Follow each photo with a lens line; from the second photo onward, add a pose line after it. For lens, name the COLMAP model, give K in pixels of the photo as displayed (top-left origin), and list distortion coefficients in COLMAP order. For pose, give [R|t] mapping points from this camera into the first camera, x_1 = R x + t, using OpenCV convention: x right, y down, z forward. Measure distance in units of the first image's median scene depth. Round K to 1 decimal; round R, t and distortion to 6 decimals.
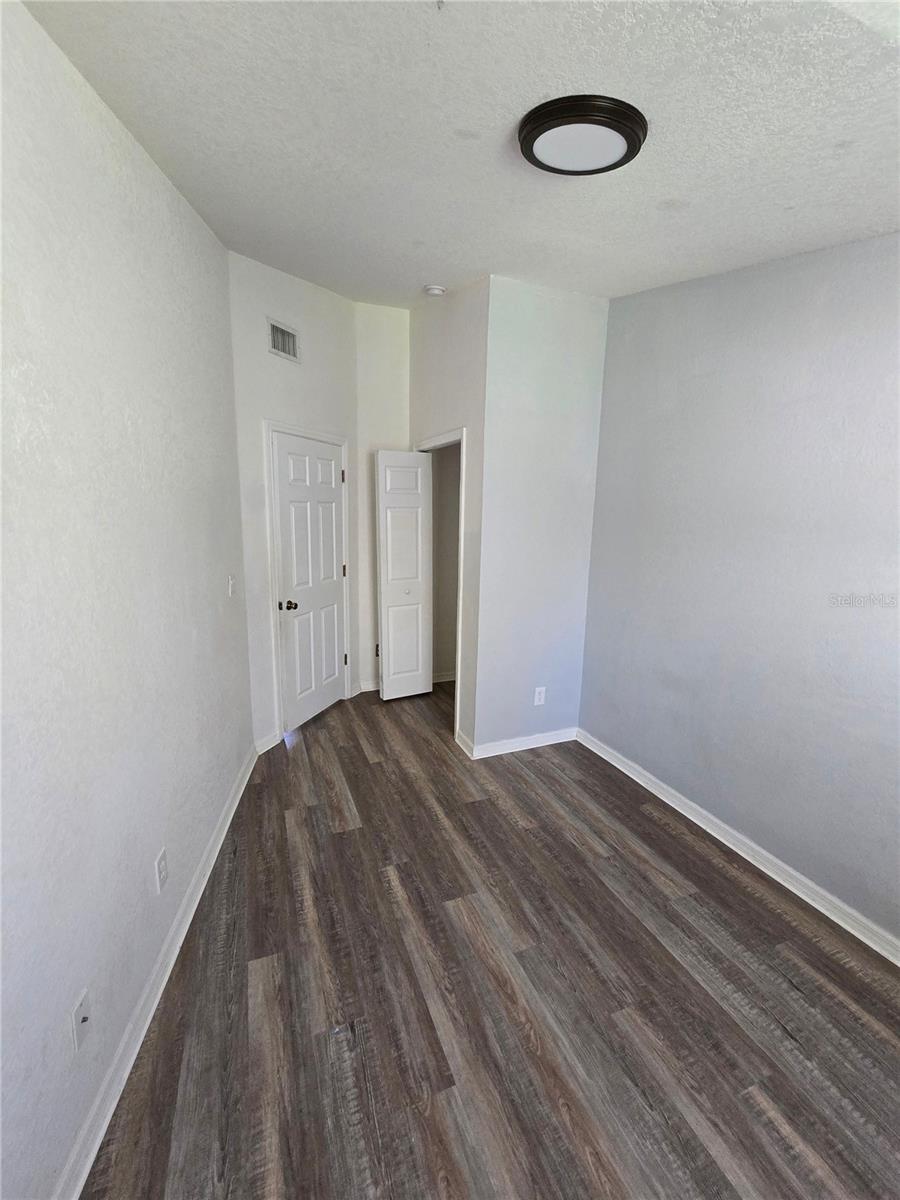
lens RADIAL K [[487.9, 0, 454.0], [0, 487.9, 600.7], [0, 0, 1]] dist [0.010256, 0.000225]
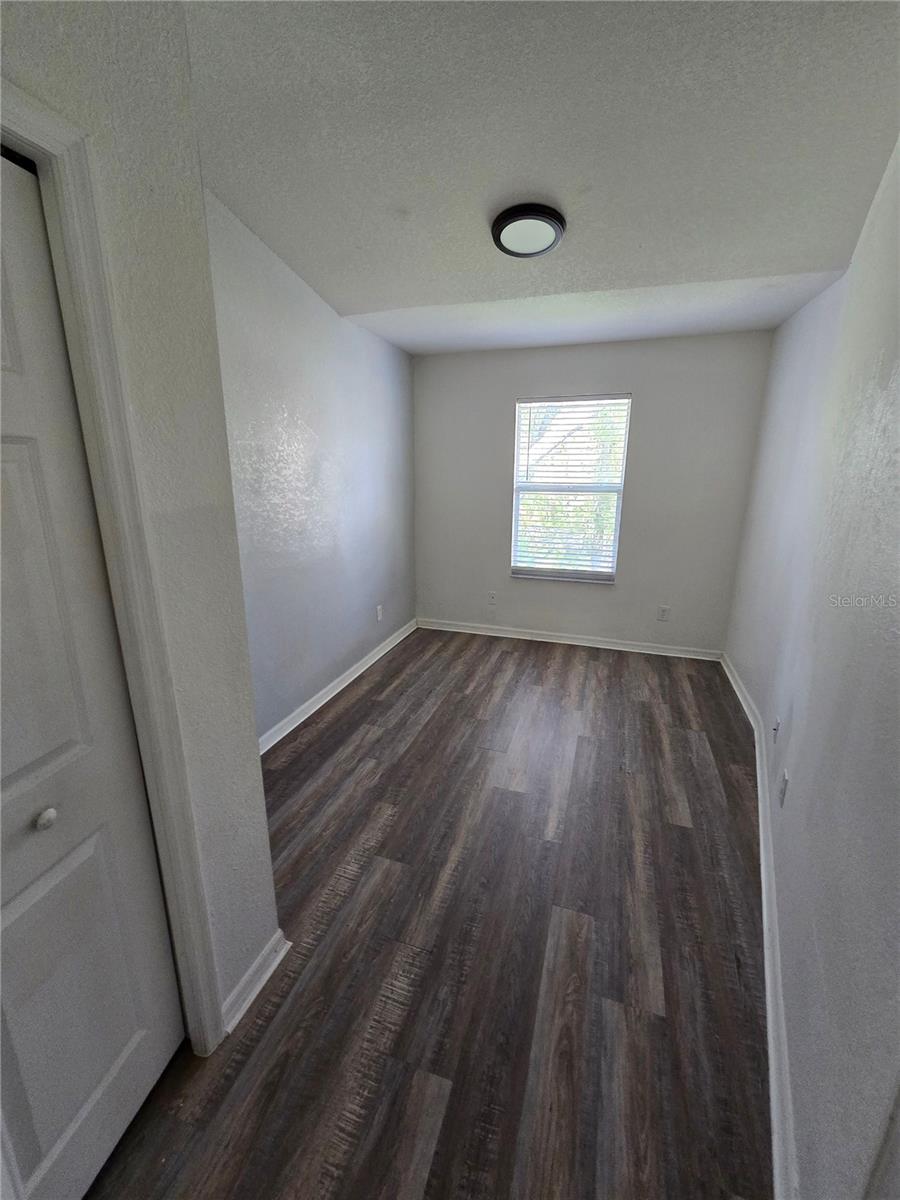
lens RADIAL K [[487.9, 0, 454.1], [0, 487.9, 594.2], [0, 0, 1]] dist [0.010256, 0.000225]
pose [[-0.754199, -0.192482, 0.627802, -0.468159], [0.103933, 0.909029, 0.403563, -0.269396], [-0.648369, 0.369616, -0.665584, 1.488785]]
